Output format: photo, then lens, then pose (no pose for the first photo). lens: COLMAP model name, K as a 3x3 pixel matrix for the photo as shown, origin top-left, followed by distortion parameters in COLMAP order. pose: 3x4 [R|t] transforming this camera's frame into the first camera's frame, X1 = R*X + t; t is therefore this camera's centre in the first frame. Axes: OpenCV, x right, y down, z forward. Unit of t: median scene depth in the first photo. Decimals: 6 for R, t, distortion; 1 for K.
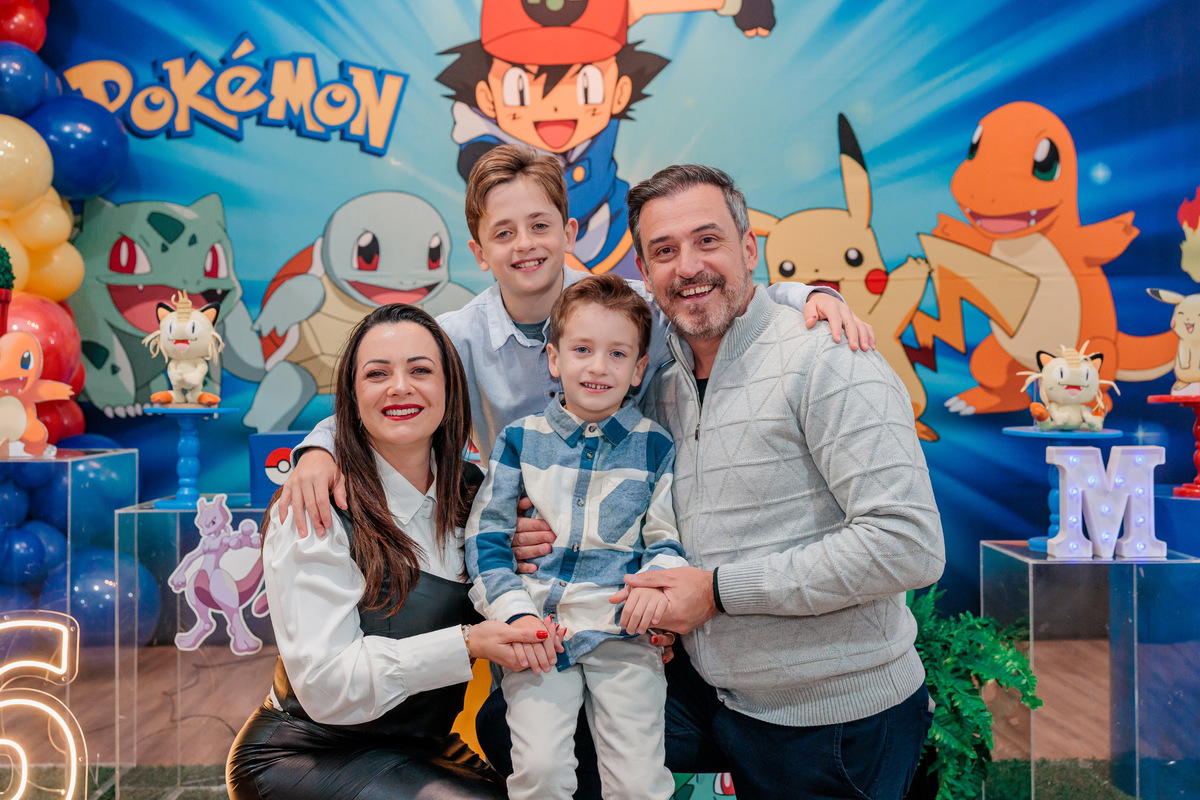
lens RADIAL K [[1347.4, 0, 582.3], [0, 1347.4, 364.4], [0, 0, 1]] dist [0.001795, 0.007730]
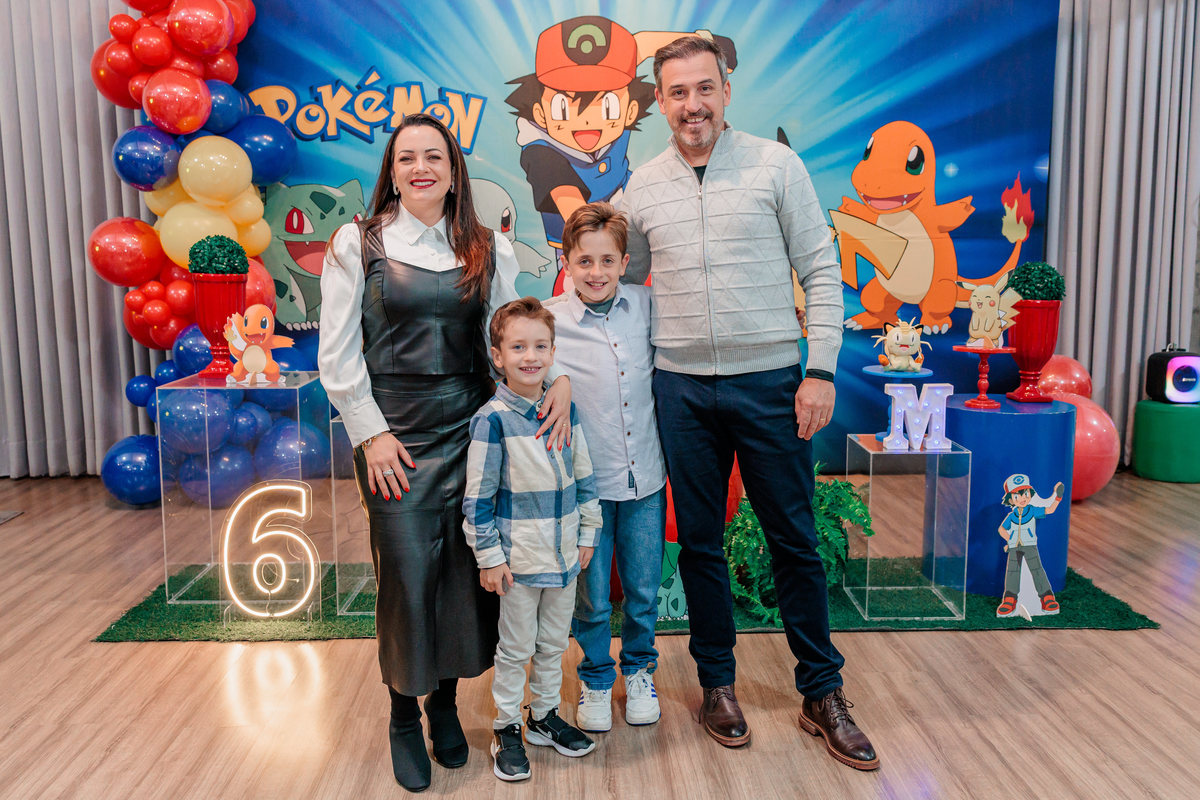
lens RADIAL K [[1022.3, 0, 622.4], [0, 1022.3, 372.6], [0, 0, 1]] dist [-0.000124, 0.013306]
pose [[0.999663, 0.001680, 0.025894, -0.009653], [-0.005155, 0.990871, 0.134717, -0.069465], [-0.025431, -0.134806, 0.990546, -0.144569]]
